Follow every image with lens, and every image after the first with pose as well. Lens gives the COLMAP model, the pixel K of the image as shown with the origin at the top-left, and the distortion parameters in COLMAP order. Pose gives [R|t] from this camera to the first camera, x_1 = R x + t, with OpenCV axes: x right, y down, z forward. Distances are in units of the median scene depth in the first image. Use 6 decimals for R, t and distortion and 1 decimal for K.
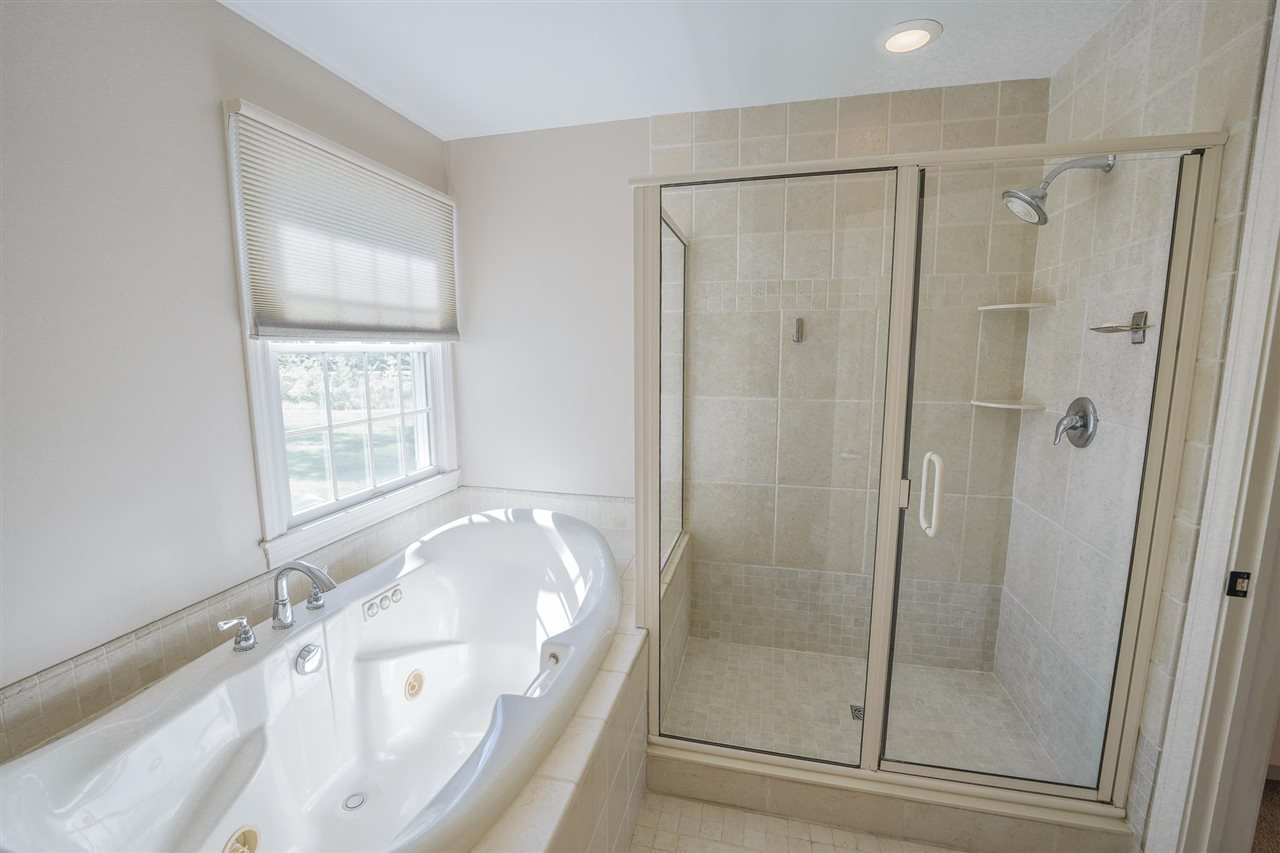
lens RADIAL K [[541.3, 0, 616.3], [0, 541.3, 425.4], [0, 0, 1]] dist [-0.002247, -0.000219]
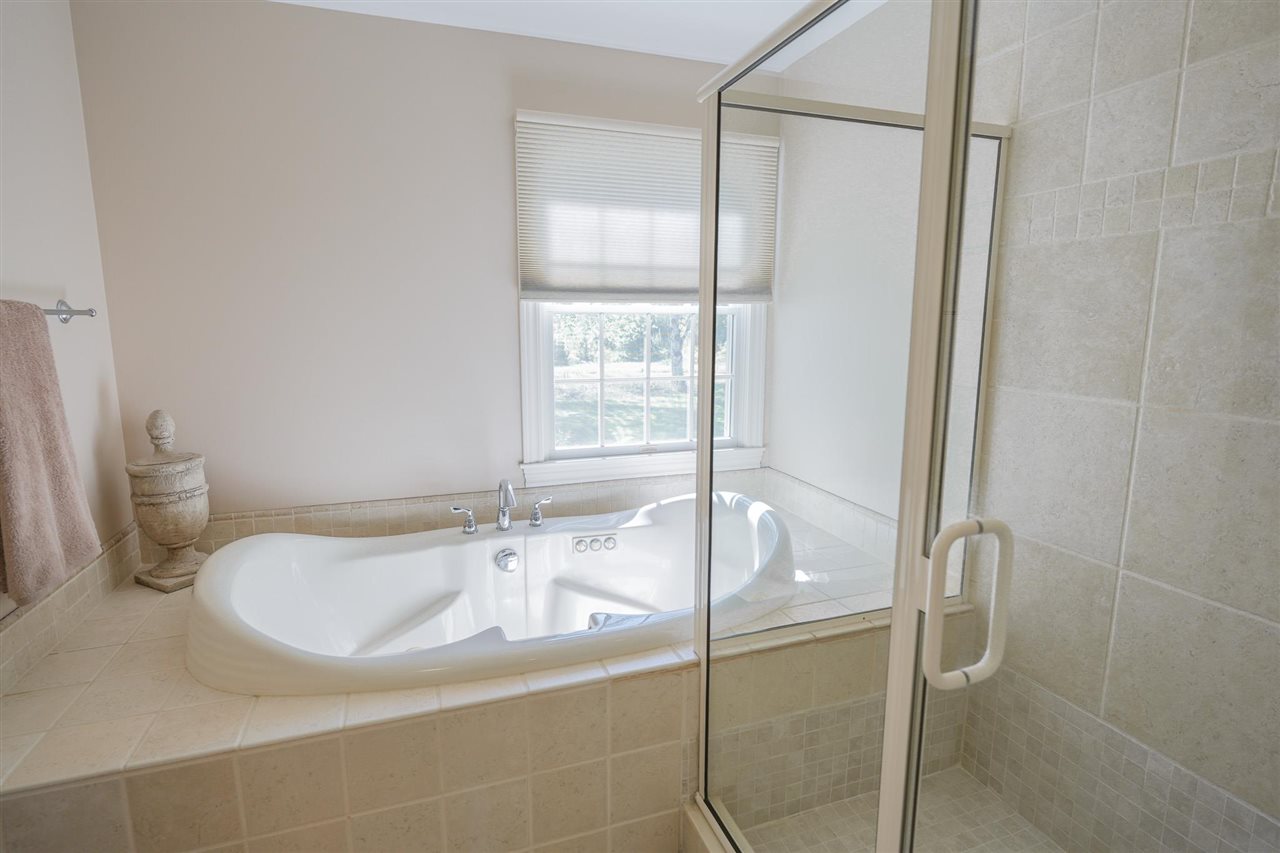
lens RADIAL K [[641.2, 0, 641.8], [0, 641.2, 420.8], [0, 0, 1]] dist [0.020146, -0.001014]
pose [[0.577661, 0.135597, -0.804936, 0.552148], [-0.120301, 0.989480, 0.080351, -0.028105], [0.807363, 0.050419, 0.587897, 0.271941]]
